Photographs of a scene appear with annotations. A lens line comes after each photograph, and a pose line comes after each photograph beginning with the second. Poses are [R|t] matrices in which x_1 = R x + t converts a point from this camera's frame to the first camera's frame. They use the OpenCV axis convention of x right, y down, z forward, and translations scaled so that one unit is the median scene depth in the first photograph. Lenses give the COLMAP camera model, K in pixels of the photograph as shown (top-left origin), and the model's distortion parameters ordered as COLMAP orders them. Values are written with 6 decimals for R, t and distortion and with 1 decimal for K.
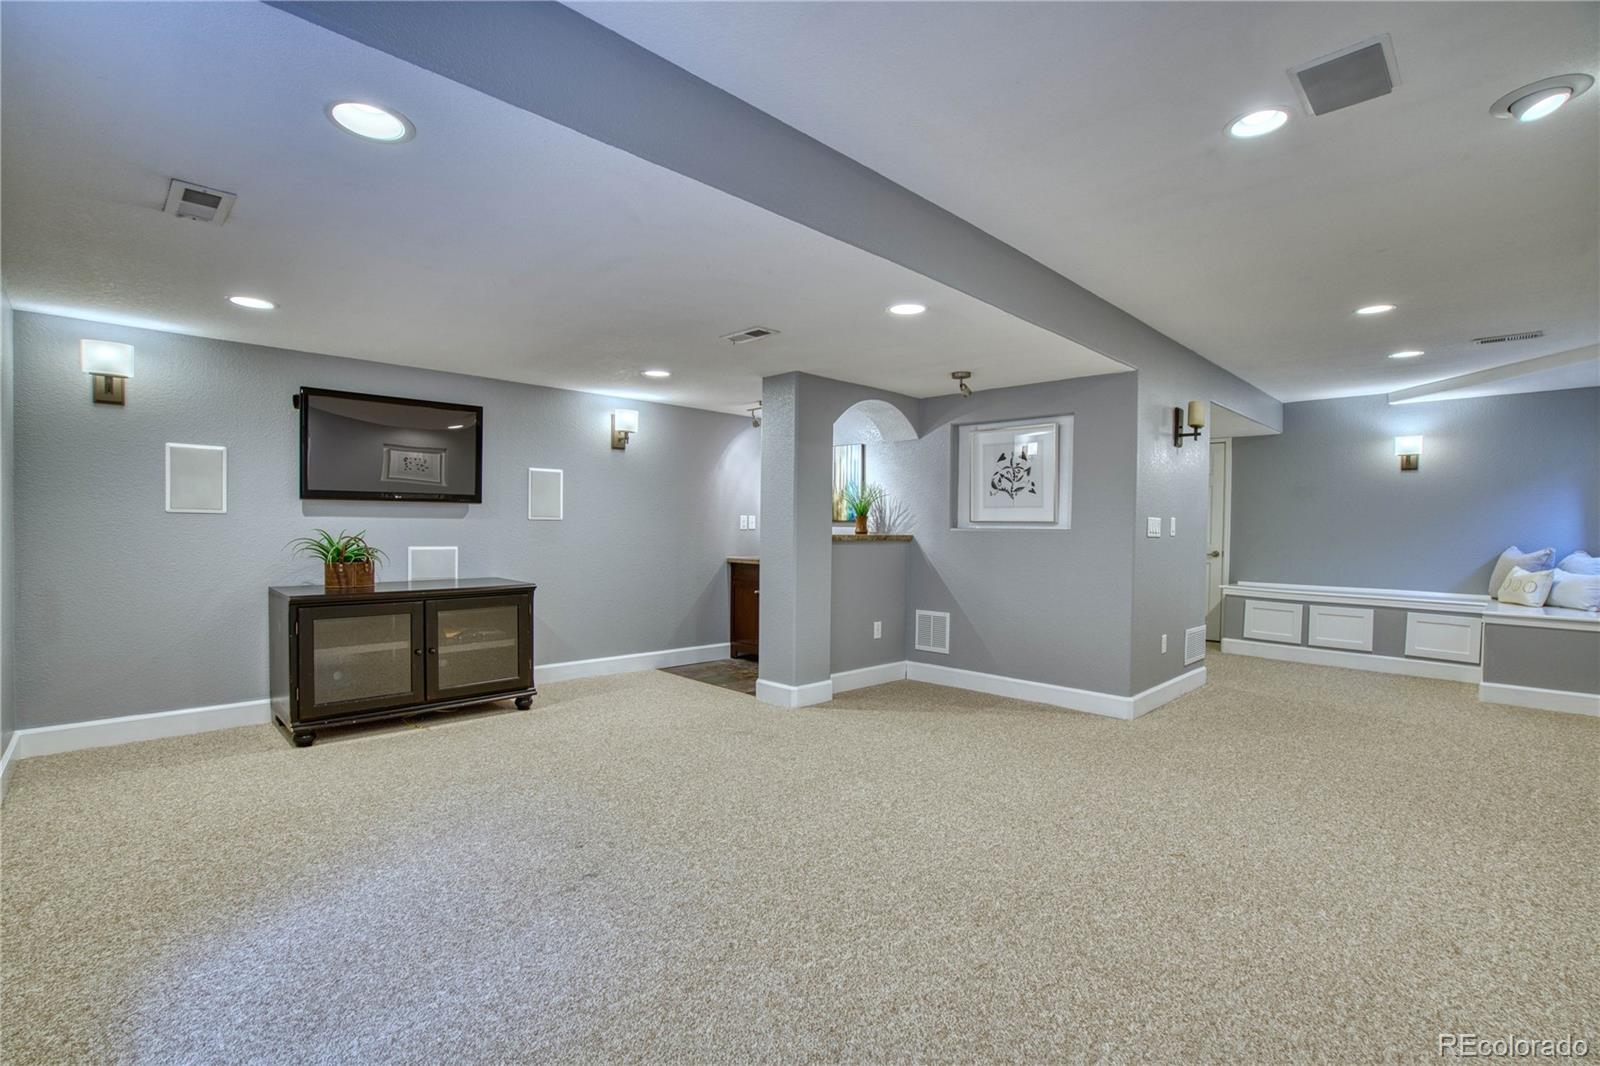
lens RADIAL K [[738.0, 0, 799.1], [0, 738.0, 533.5], [0, 0, 1]] dist [-0.038943, 0.011083]
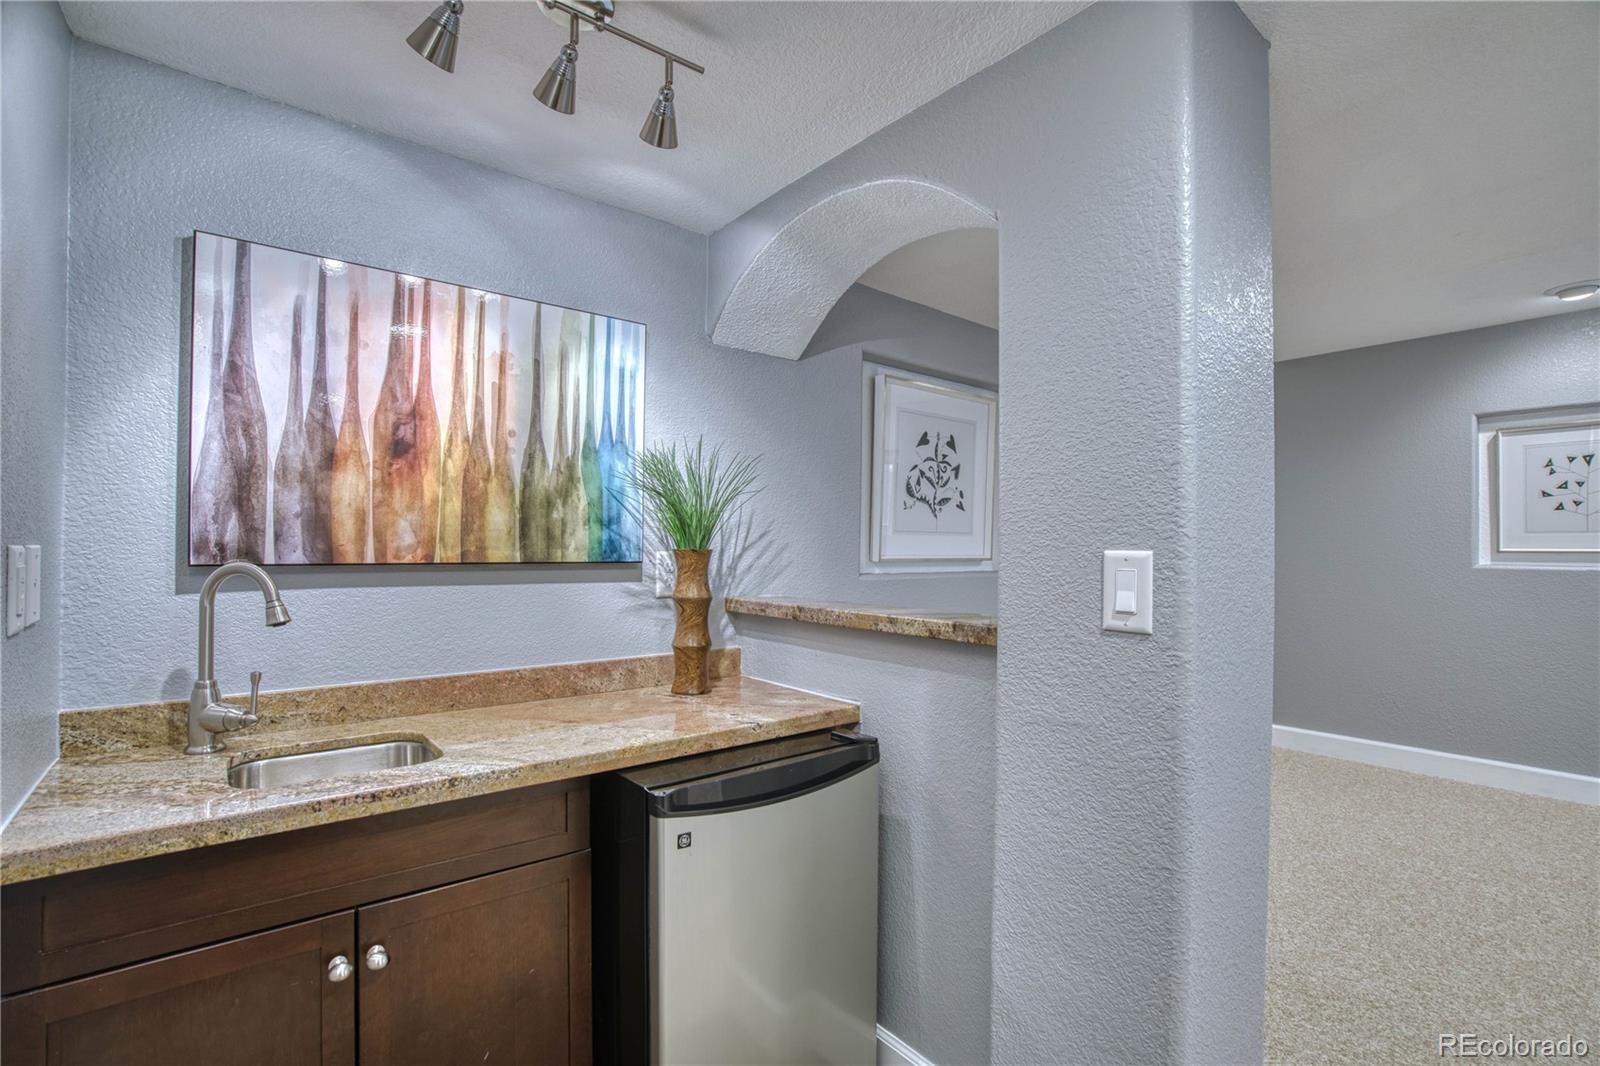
lens RADIAL K [[738.0, 0, 801.0], [0, 738.0, 534.8], [0, 0, 1]] dist [-0.038943, 0.011083]
pose [[0.089567, 0.010713, 0.995923, -0.264729], [0.007964, 0.999902, -0.011472, -0.028959], [-0.995949, 0.008959, 0.089473, 1.049757]]
